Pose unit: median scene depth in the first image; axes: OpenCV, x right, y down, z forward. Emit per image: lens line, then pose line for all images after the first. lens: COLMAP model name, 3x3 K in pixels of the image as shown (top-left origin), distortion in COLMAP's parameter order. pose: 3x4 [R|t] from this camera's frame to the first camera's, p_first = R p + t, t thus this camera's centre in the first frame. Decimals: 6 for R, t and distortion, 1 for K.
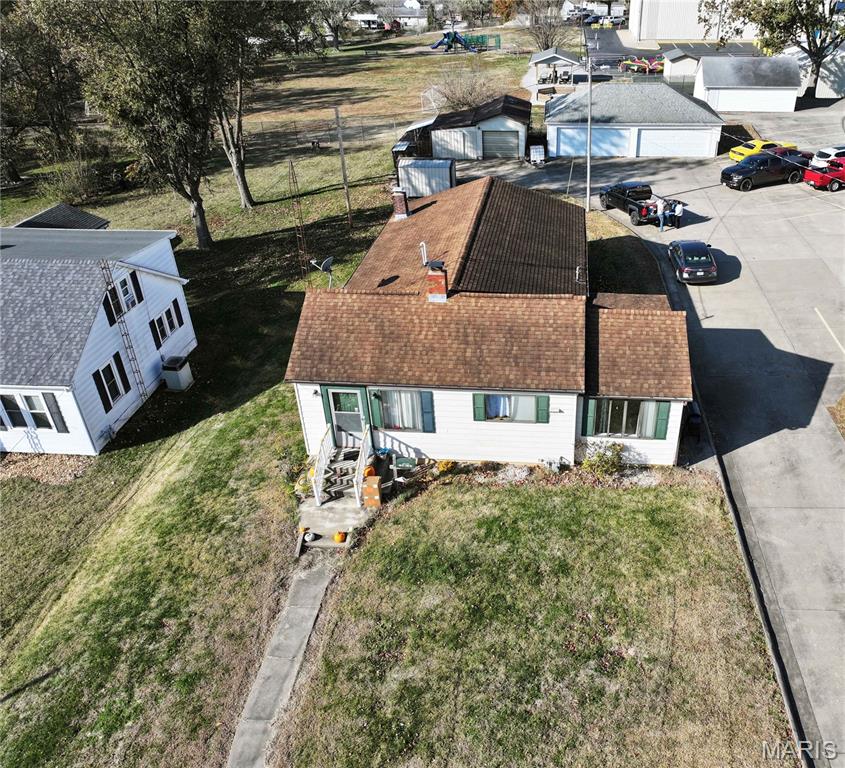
lens RADIAL K [[717.6, 0, 516.2], [0, 717.6, 385.1], [0, 0, 1]] dist [0.006754, -0.007217]
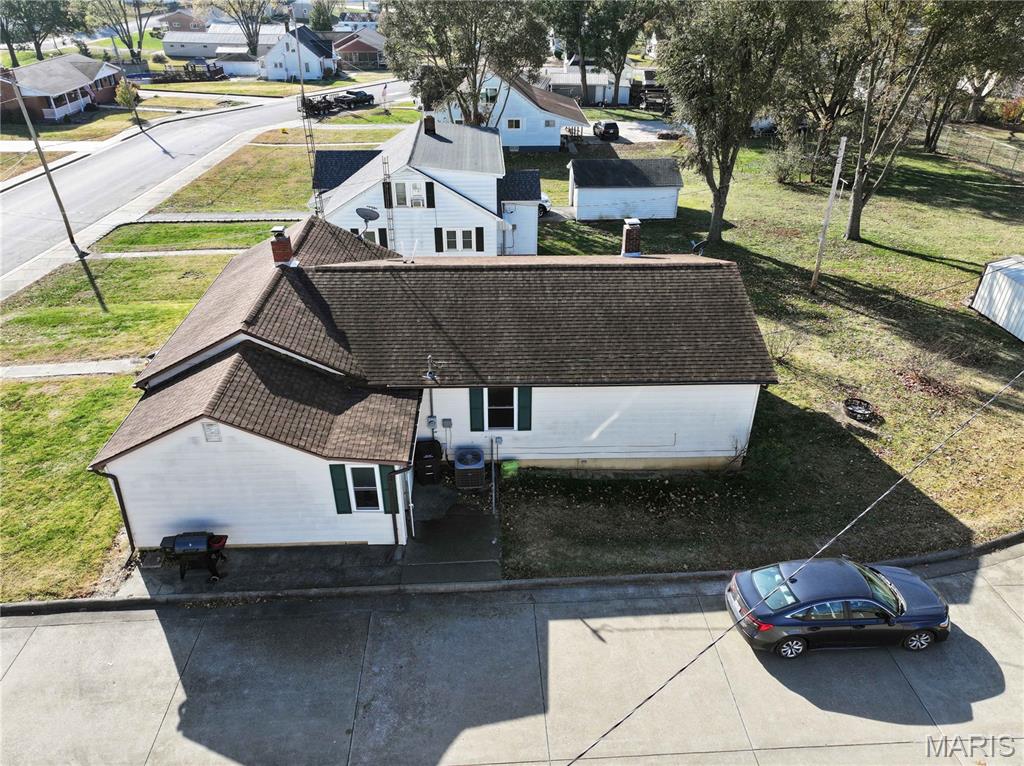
lens RADIAL K [[718.5, 0, 515.2], [0, 718.5, 383.4], [0, 0, 1]] dist [-0.003530, 0.019313]
pose [[0.111478, 0.522634, -0.845238, 0.750887], [-0.525622, 0.752838, 0.396176, -0.498696], [0.843382, 0.400111, 0.358633, 0.887572]]
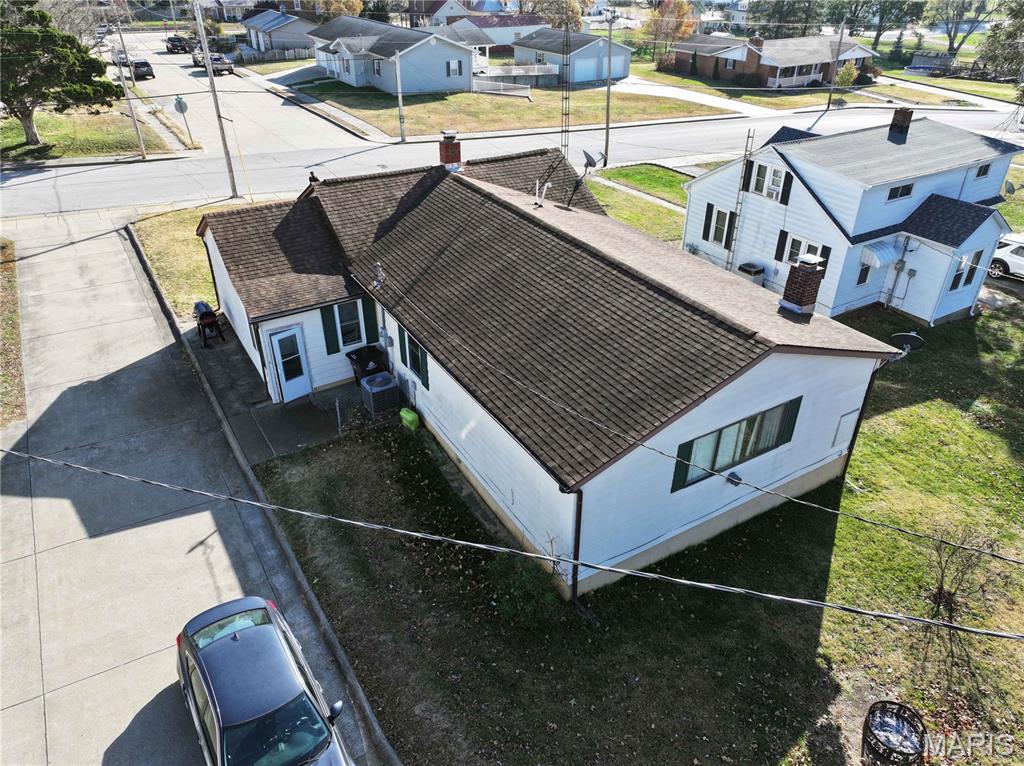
lens RADIAL K [[718.5, 0, 515.2], [0, 718.5, 383.4], [0, 0, 1]] dist [-0.003530, 0.019313]
pose [[-0.818605, 0.300648, -0.489385, 0.375839], [-0.301848, 0.499709, 0.811898, -0.759231], [0.488645, 0.812343, -0.318314, 1.476826]]
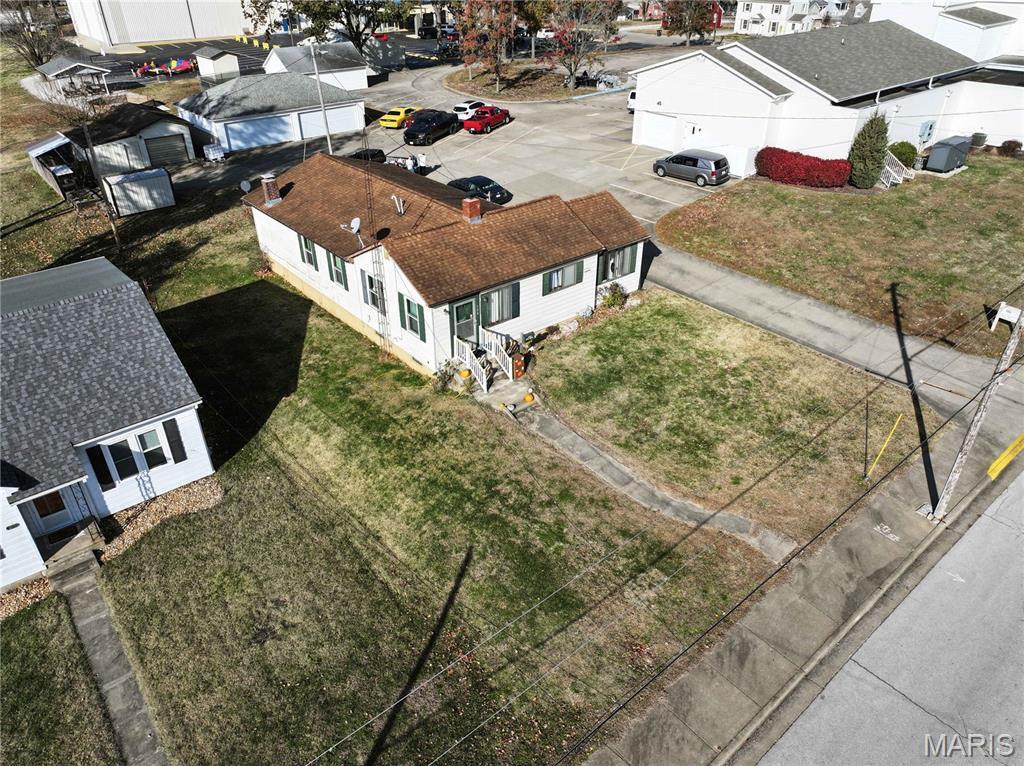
lens RADIAL K [[718.5, 0, 515.2], [0, 718.5, 383.4], [0, 0, 1]] dist [-0.003530, 0.019313]
pose [[0.724251, -0.361283, 0.587312, -0.824988], [0.362055, 0.924138, 0.122008, 0.015047], [-0.586836, 0.124275, 0.800112, -0.028251]]
